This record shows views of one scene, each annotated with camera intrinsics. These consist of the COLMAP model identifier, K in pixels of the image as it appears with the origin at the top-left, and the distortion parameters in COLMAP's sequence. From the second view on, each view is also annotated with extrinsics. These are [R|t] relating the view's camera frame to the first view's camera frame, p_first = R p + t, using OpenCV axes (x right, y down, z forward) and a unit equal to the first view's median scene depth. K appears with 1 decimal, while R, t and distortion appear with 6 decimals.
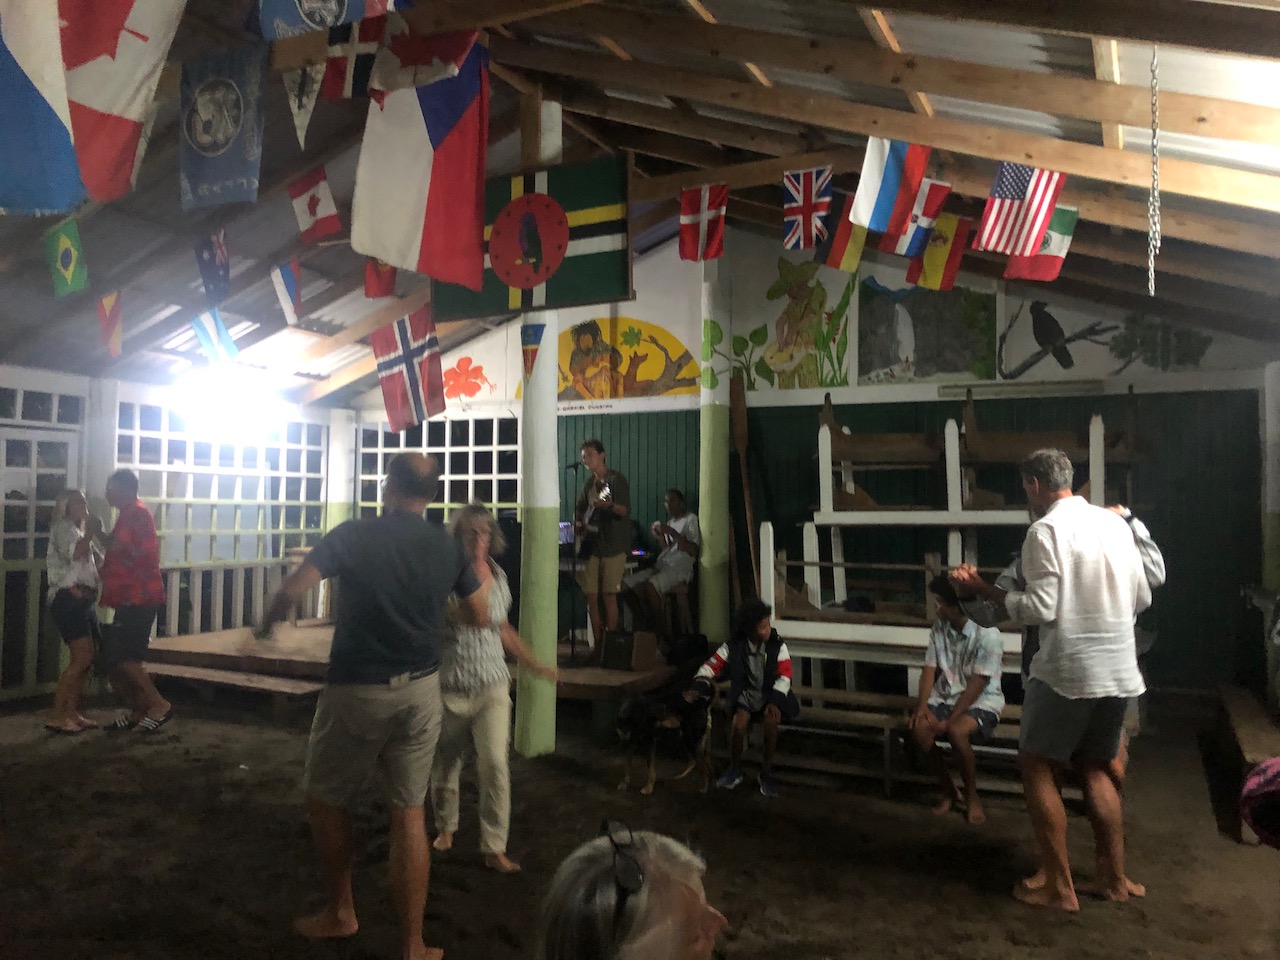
lens RADIAL K [[1058.4, 0, 637.6], [0, 1058.4, 480.2], [0, 0, 1]] dist [0.044484, -0.006574]
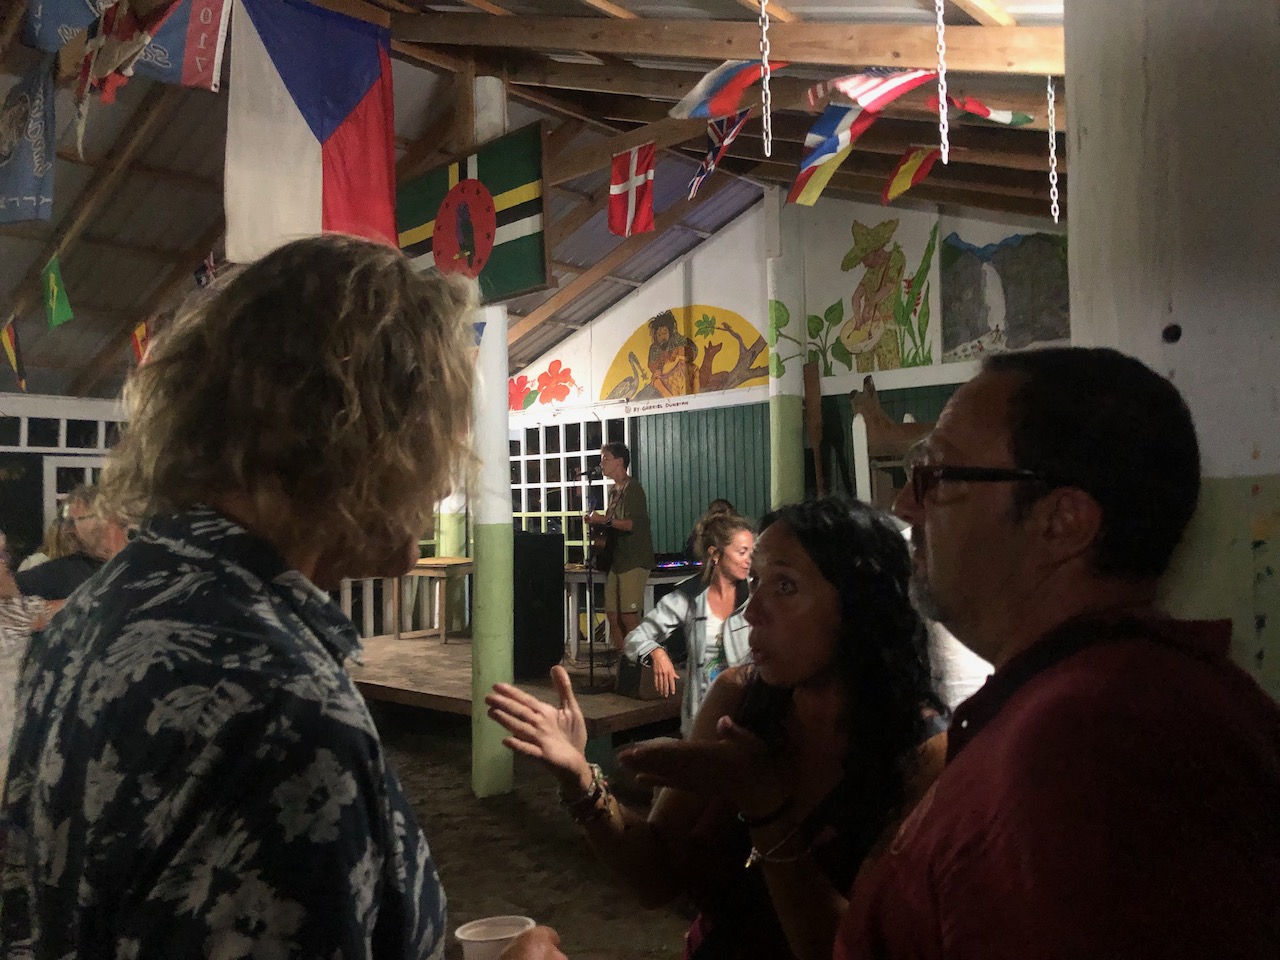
lens RADIAL K [[1058.4, 0, 642.0], [0, 1058.4, 478.2], [0, 0, 1]] dist [0.044484, -0.006574]
pose [[0.956477, -0.035186, -0.289680, 0.216100], [0.035701, 0.999356, -0.003506, -0.003074], [0.289616, -0.006988, 0.957117, 0.116903]]
